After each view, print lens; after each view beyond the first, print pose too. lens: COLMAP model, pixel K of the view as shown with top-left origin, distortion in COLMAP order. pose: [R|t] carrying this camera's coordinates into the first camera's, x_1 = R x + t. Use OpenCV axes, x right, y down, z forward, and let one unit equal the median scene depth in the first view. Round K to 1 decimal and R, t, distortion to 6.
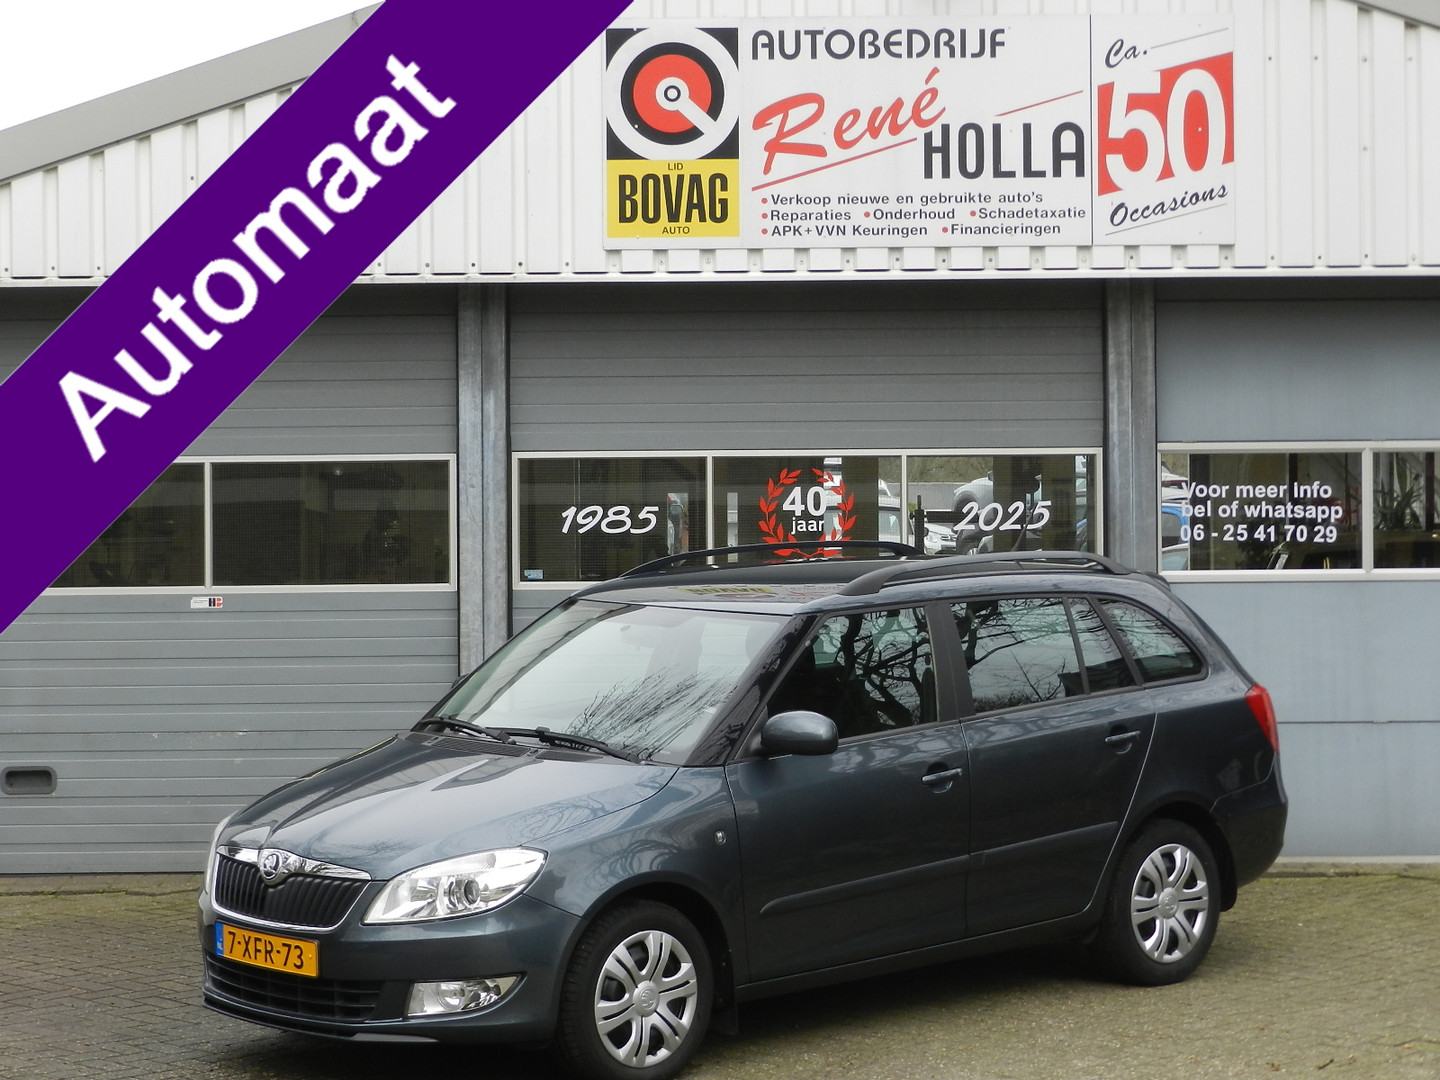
lens RADIAL K [[3576.0, 0, 701.9], [0, 3576.0, 541.0], [0, 0, 1]] dist [-0.054407, 0.563307]
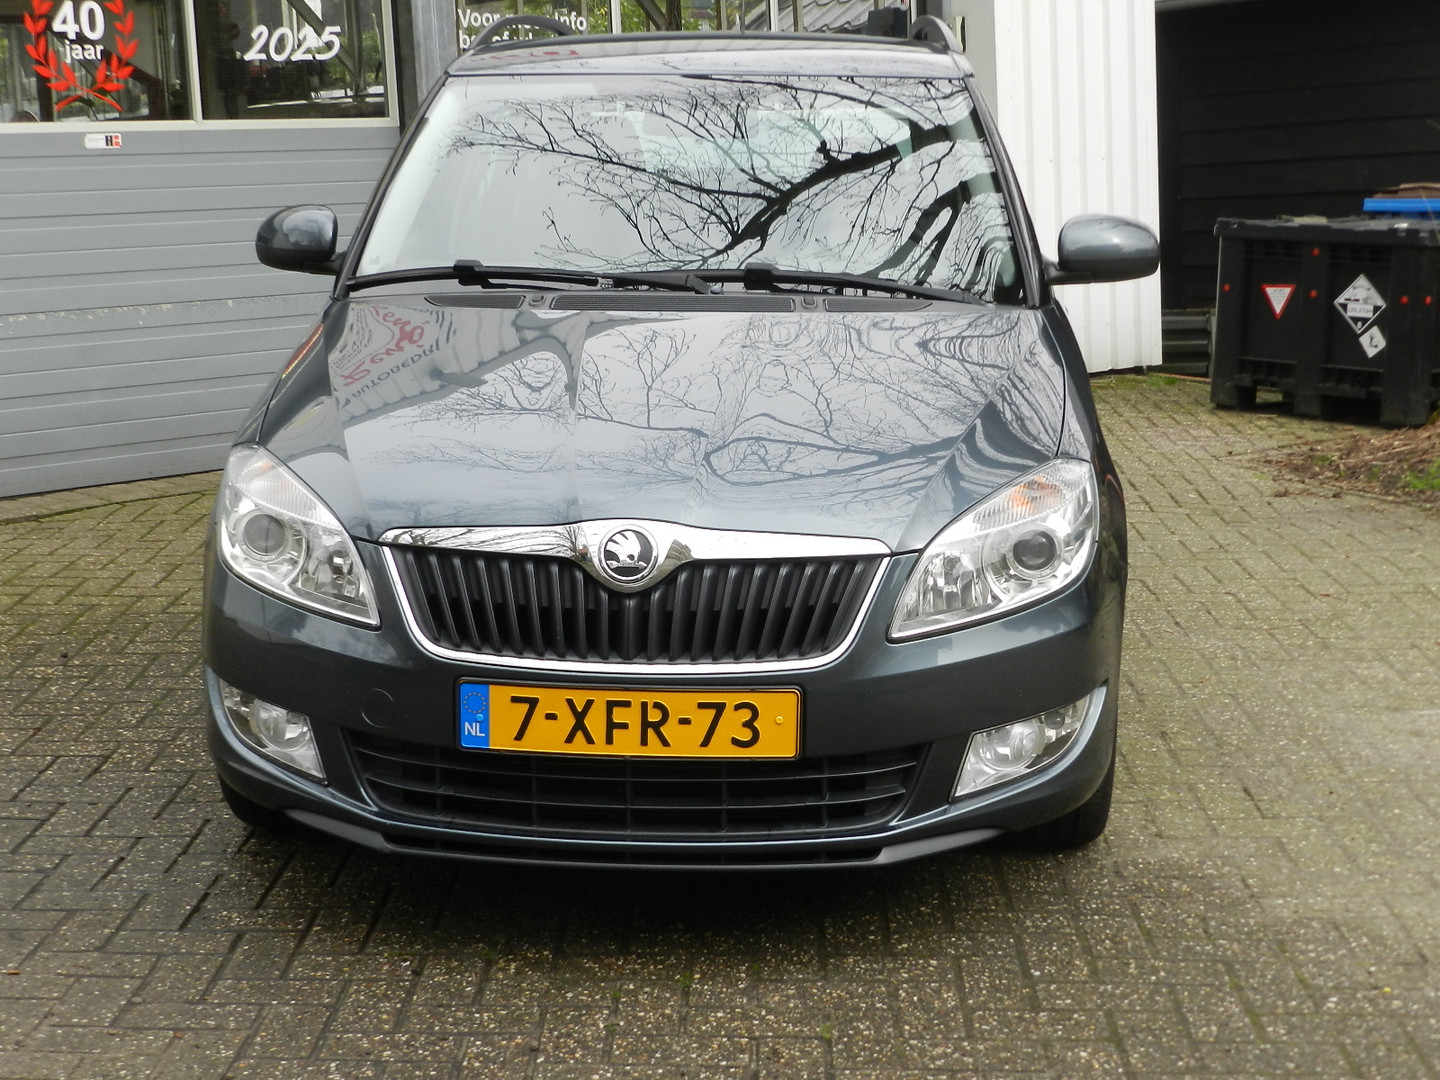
lens RADIAL K [[2292.5, 0, 720.0], [0, 2292.5, 540.0], [0, 0, 1]] dist [0.009069, -0.106629]
pose [[0.722233, -0.128074, 0.679689, -0.286971], [0.028823, 0.987426, 0.155434, 0.034967], [-0.691049, -0.092669, 0.716843, 0.669061]]
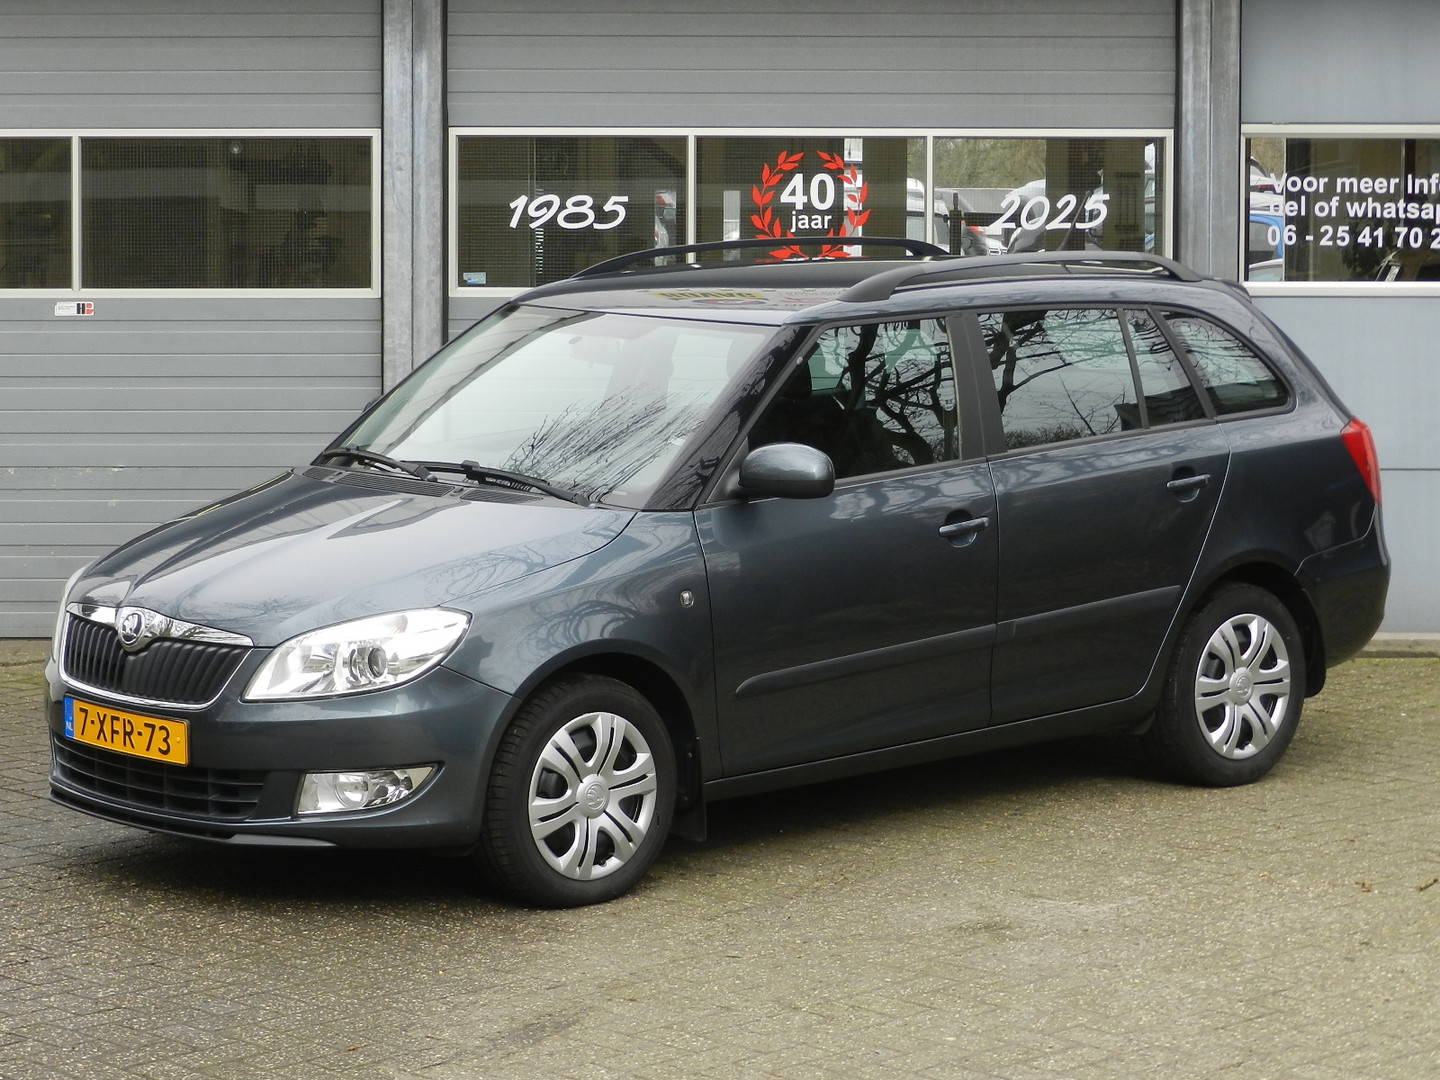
lens RADIAL K [[4255.1, 0, 720.0], [0, 4255.1, 540.0], [0, 0, 1]] dist [-0.078775, 0.666908]
pose [[0.999939, 0.010498, 0.003374, 0.008110], [-0.010699, 0.997730, 0.066480, 0.004944], [-0.002668, -0.066512, 0.997782, 0.035521]]
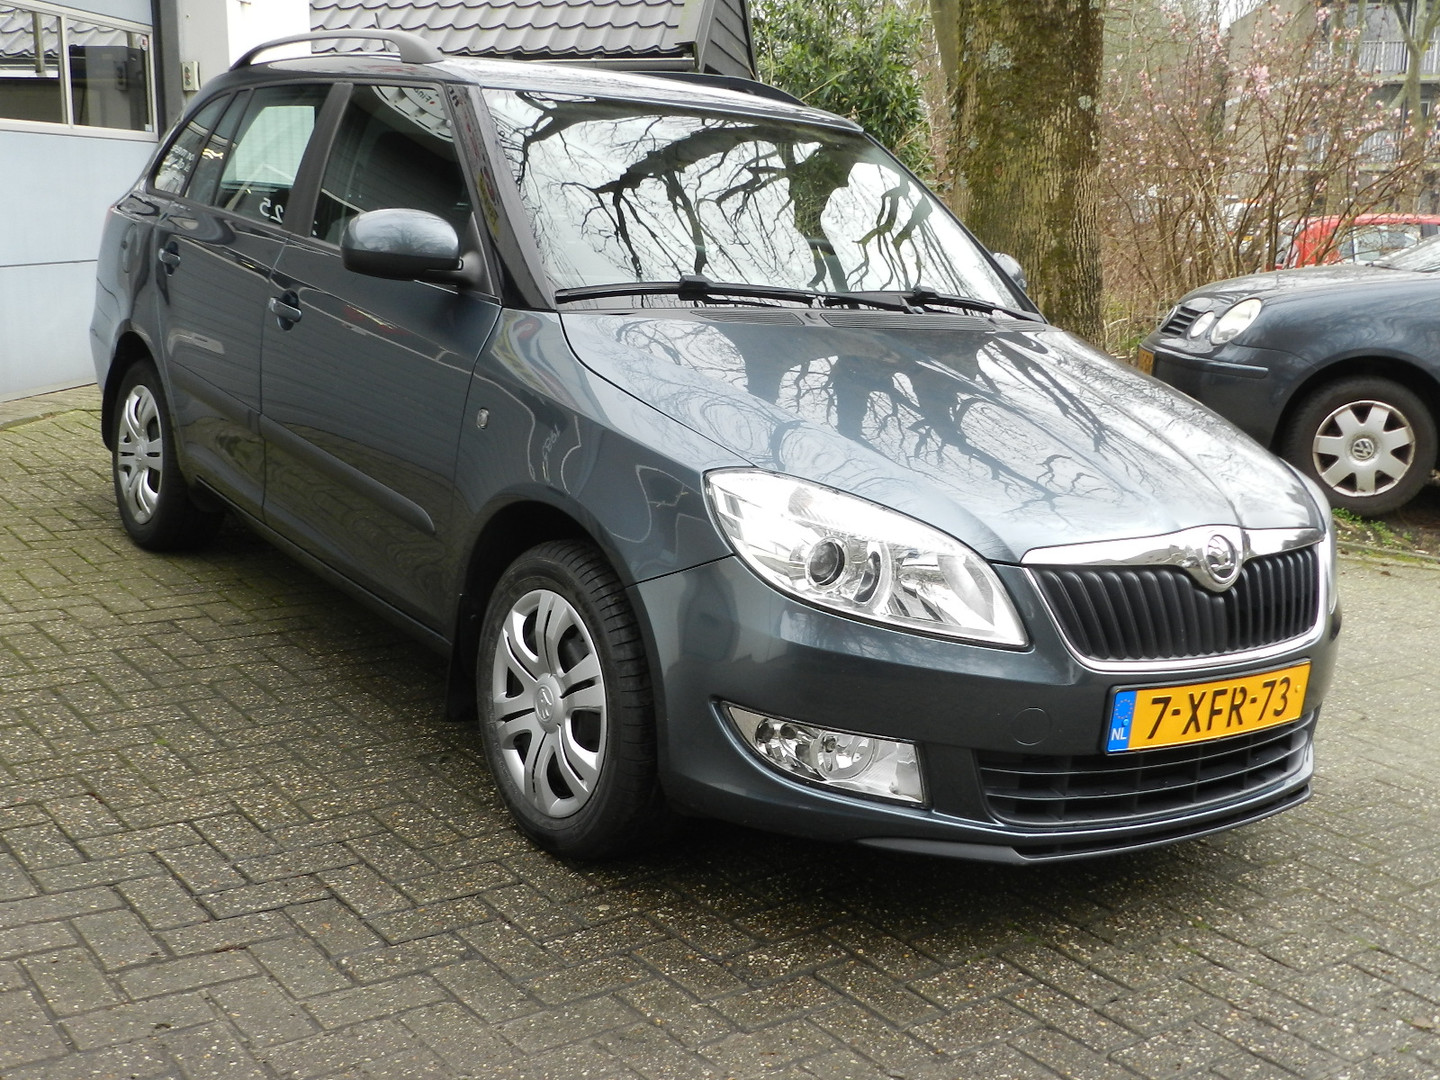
lens RADIAL K [[1632.7, 0, 720.0], [0, 1632.7, 540.0], [0, 0, 1]] dist [-0.024989, -0.023553]
pose [[0.135917, -0.194373, 0.971466, -0.327682], [-0.030354, 0.979288, 0.200185, 0.035479], [-0.990255, -0.056697, 0.127202, 0.915841]]
